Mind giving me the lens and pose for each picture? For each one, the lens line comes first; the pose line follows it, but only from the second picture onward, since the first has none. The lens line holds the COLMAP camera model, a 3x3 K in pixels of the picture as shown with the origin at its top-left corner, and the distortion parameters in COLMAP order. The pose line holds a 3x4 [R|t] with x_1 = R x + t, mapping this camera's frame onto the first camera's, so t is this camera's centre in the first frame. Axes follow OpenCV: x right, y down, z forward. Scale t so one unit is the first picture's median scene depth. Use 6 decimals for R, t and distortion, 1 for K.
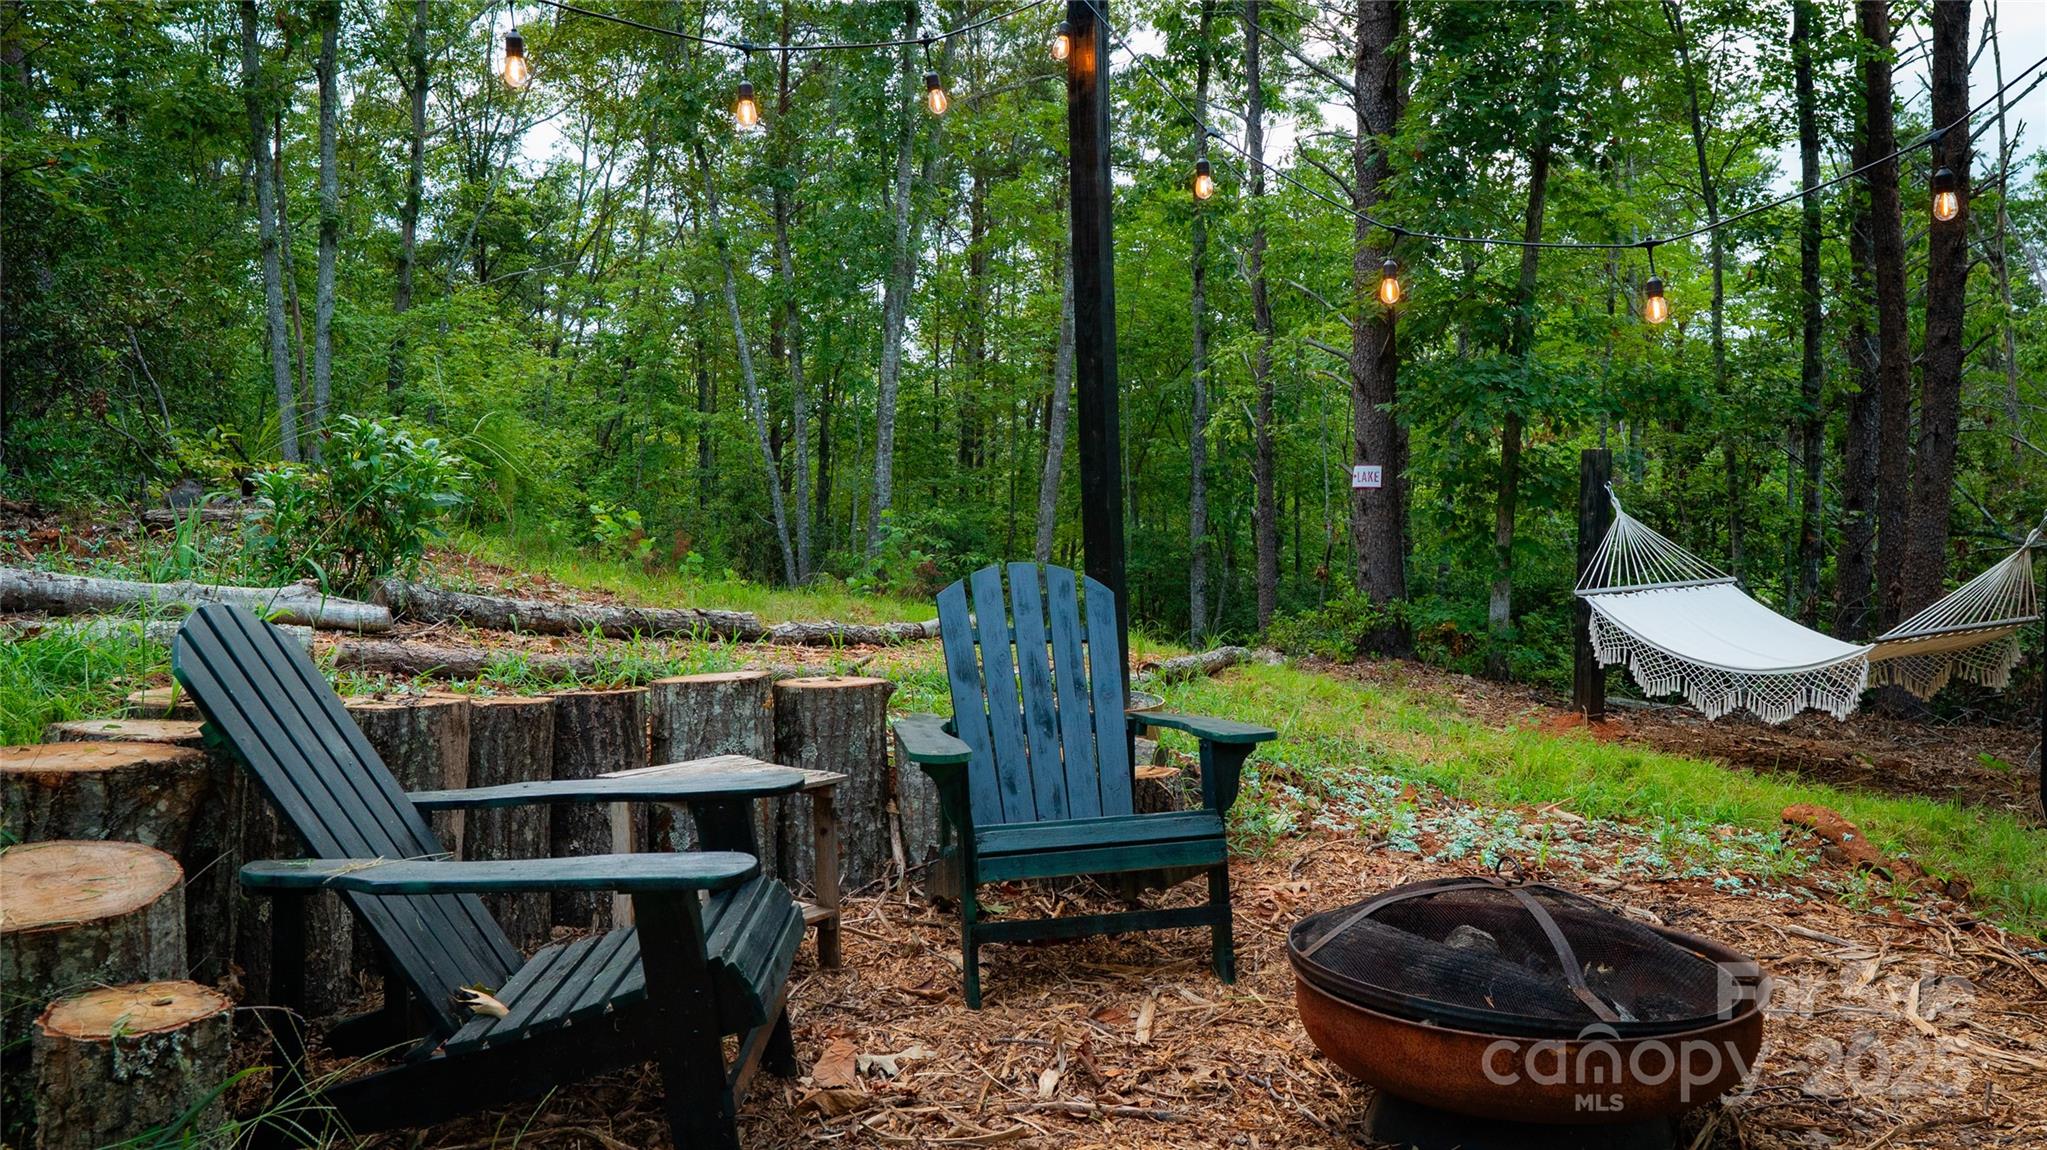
lens RADIAL K [[1656.4, 0, 1018.8], [0, 1656.4, 572.6], [0, 0, 1]] dist [0.007327, 0.004627]
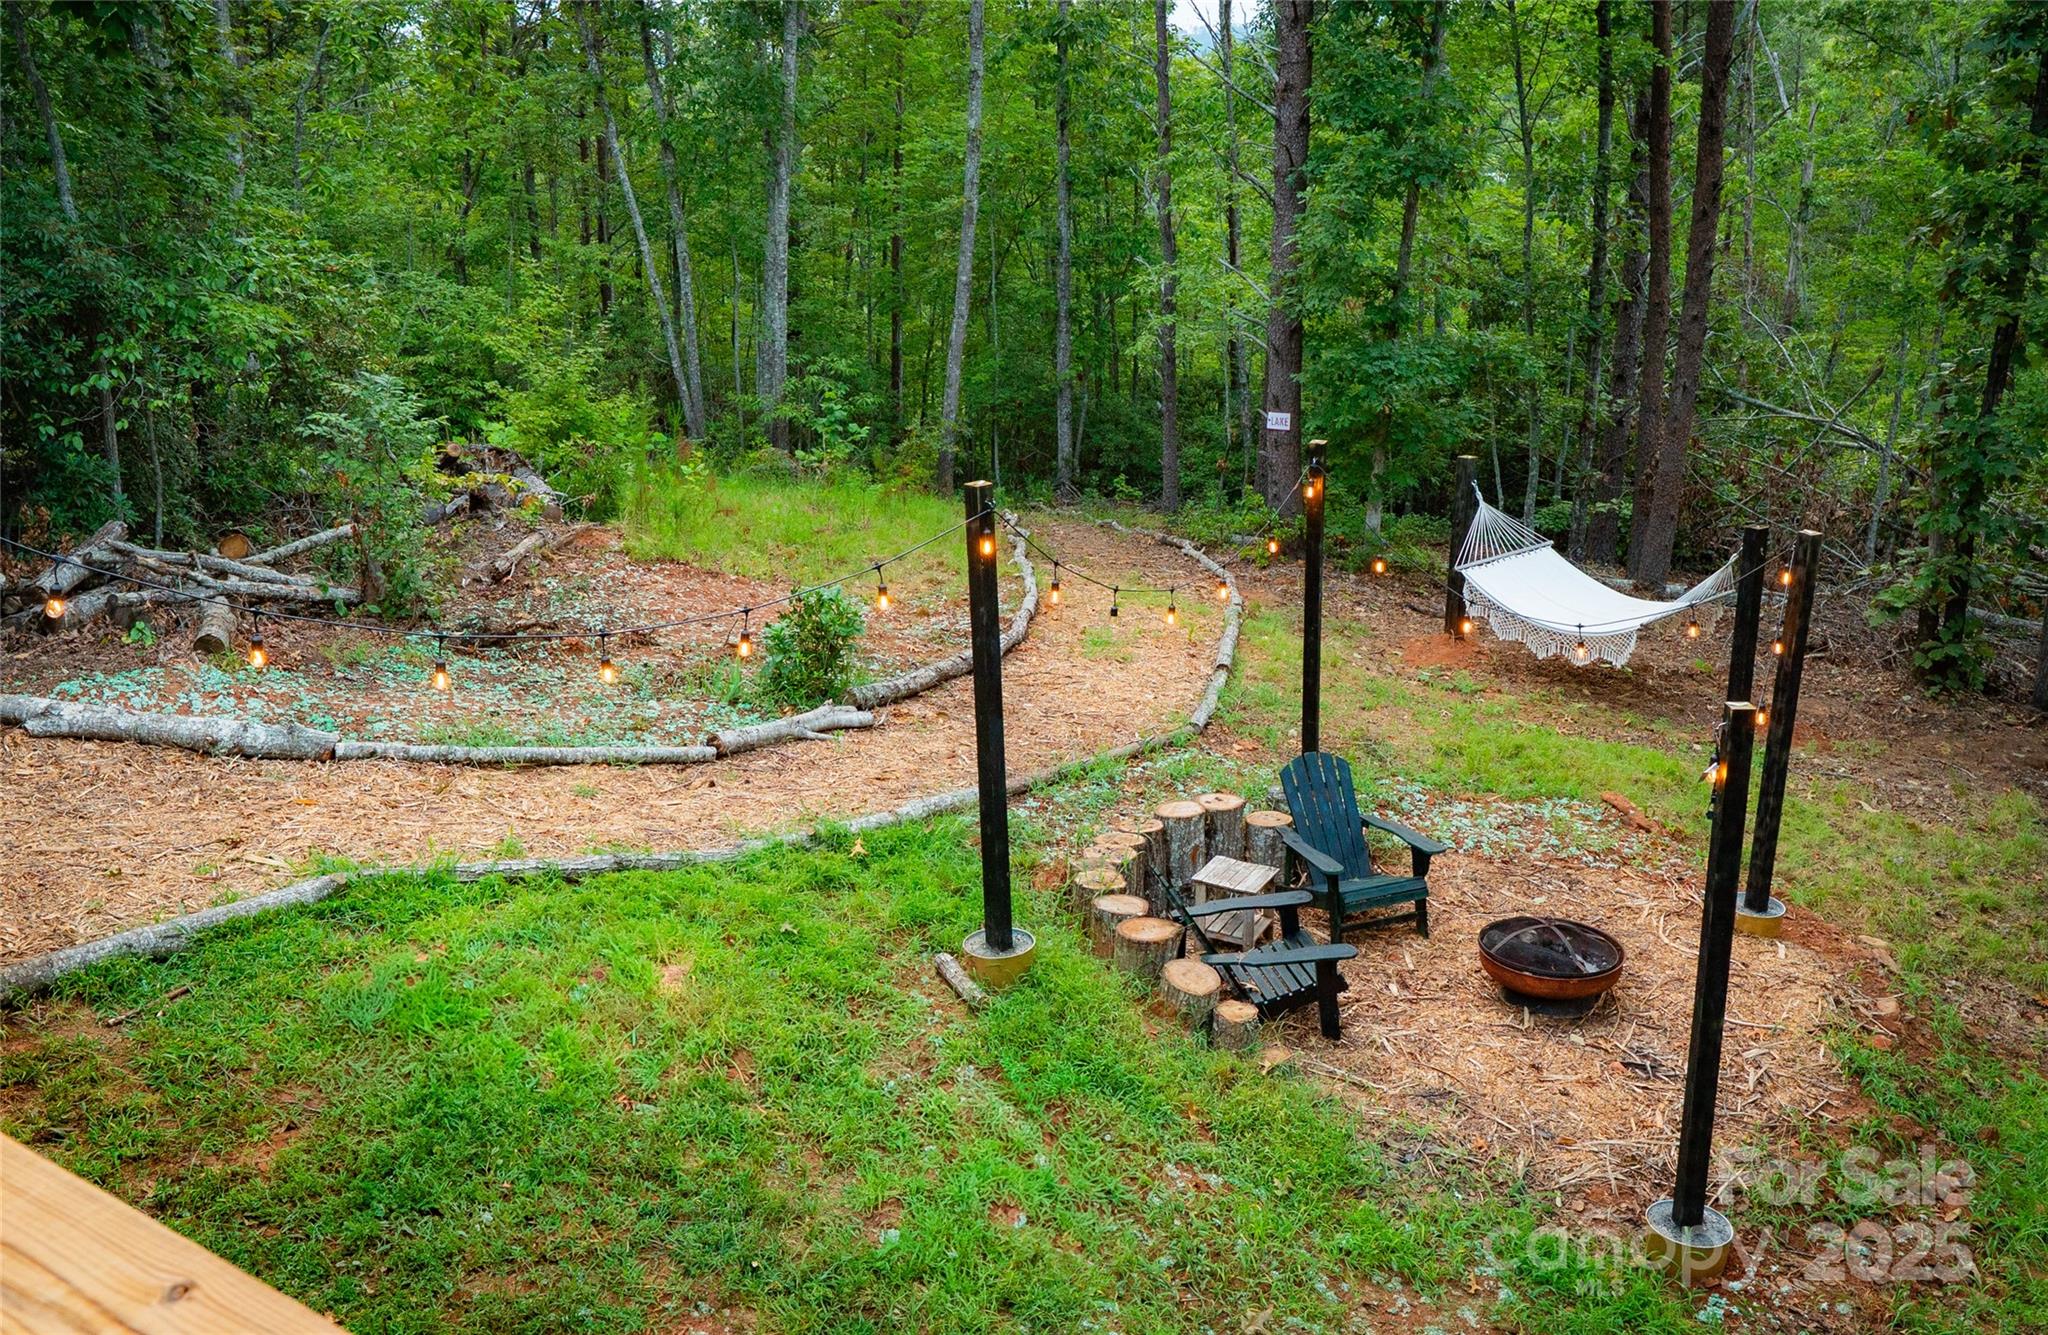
lens RADIAL K [[1807.8, 0, 1025.7], [0, 1807.8, 668.6], [0, 0, 1]] dist [-0.003262, -0.000011]
pose [[0.985518, -0.049575, 0.162162, -0.301664], [0.010322, 0.972074, 0.234449, -0.271949], [-0.169256, -0.229380, 0.958508, -0.498126]]
